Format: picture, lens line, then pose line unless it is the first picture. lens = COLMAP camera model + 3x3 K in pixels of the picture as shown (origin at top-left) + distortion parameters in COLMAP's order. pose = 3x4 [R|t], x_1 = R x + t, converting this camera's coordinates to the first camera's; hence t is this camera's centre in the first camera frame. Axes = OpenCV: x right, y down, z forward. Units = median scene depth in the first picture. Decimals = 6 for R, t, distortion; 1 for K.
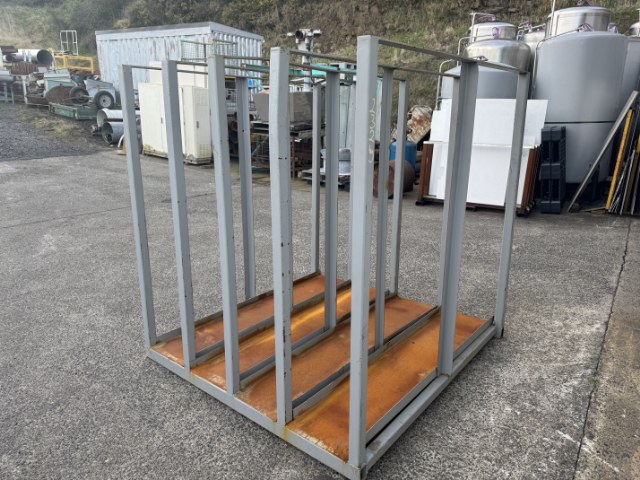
lens RADIAL K [[445.9, 0, 321.1], [0, 445.9, 238.0], [0, 0, 1]] dist [0.043028, -0.042797]
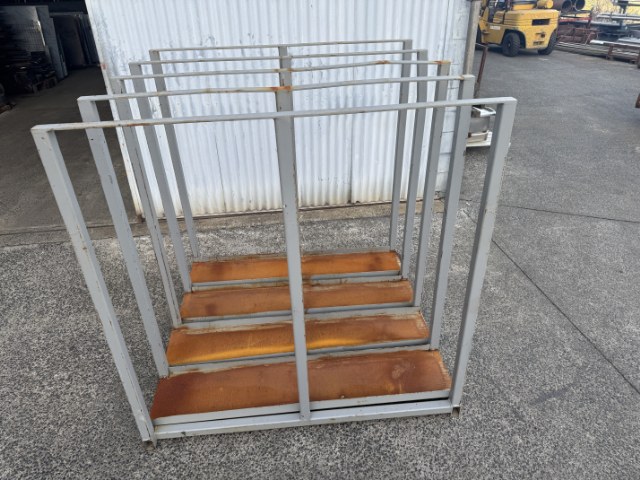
lens RADIAL K [[445.9, 0, 317.7], [0, 445.9, 238.5], [0, 0, 1]] dist [0.043028, -0.042797]
pose [[-0.682505, -0.361363, 0.635298, -0.624987], [0.224021, 0.723955, 0.652460, -0.609991], [-0.695702, 0.587627, -0.413150, 1.334614]]
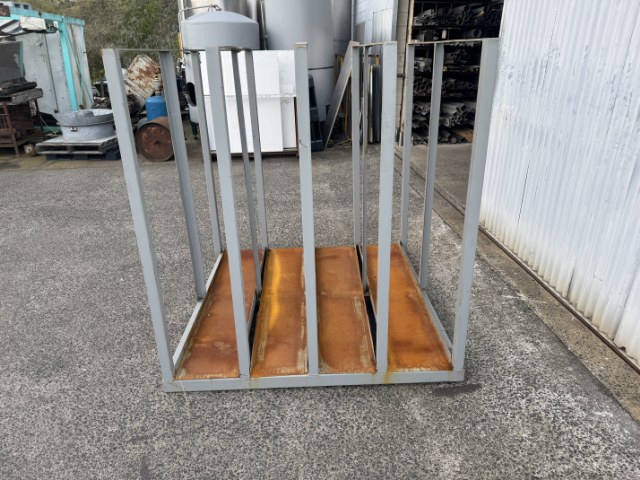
lens RADIAL K [[445.9, 0, 318.6], [0, 445.9, 239.7], [0, 0, 1]] dist [0.043028, -0.042797]
pose [[0.763445, -0.272263, 0.585683, -0.580103], [0.200950, 0.961931, 0.185226, -0.114478], [-0.613817, -0.023716, 0.789092, 0.151873]]
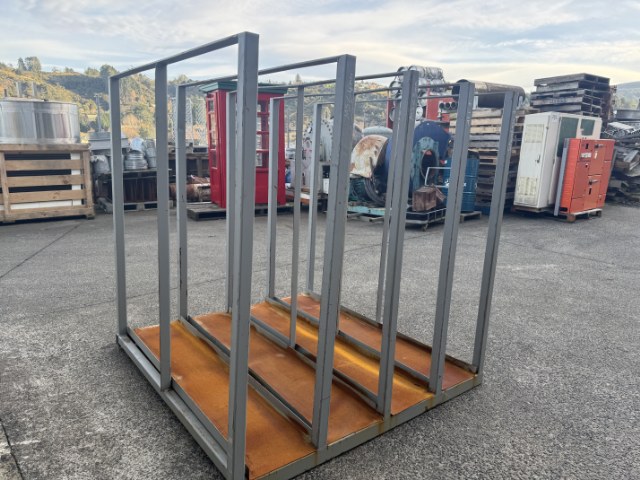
lens RADIAL K [[445.9, 0, 319.8], [0, 445.9, 262.3], [0, 0, 1]] dist [0.043028, -0.042797]
pose [[-0.215492, 0.229971, -0.949040, 0.904920], [-0.309130, 0.905824, 0.289691, -0.266821], [0.926284, 0.355803, -0.124106, 1.150213]]
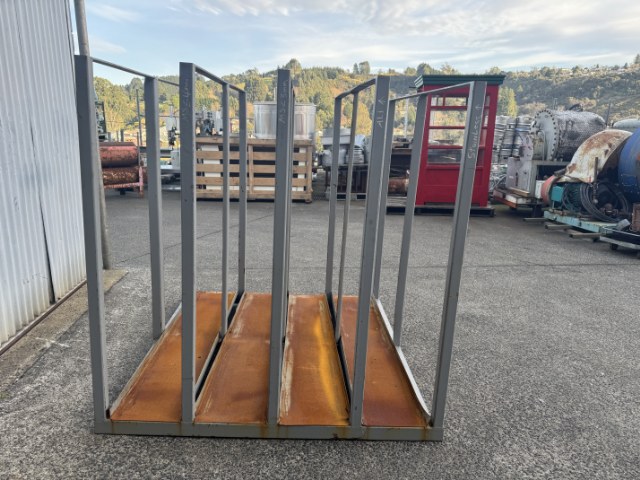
lens RADIAL K [[445.9, 0, 316.3], [0, 445.9, 261.2], [0, 0, 1]] dist [0.043028, -0.042797]
pose [[-0.752380, 0.151661, -0.641033, 0.599435], [-0.227198, 0.853677, 0.468633, -0.447102], [0.618308, 0.498231, -0.607833, 1.627668]]
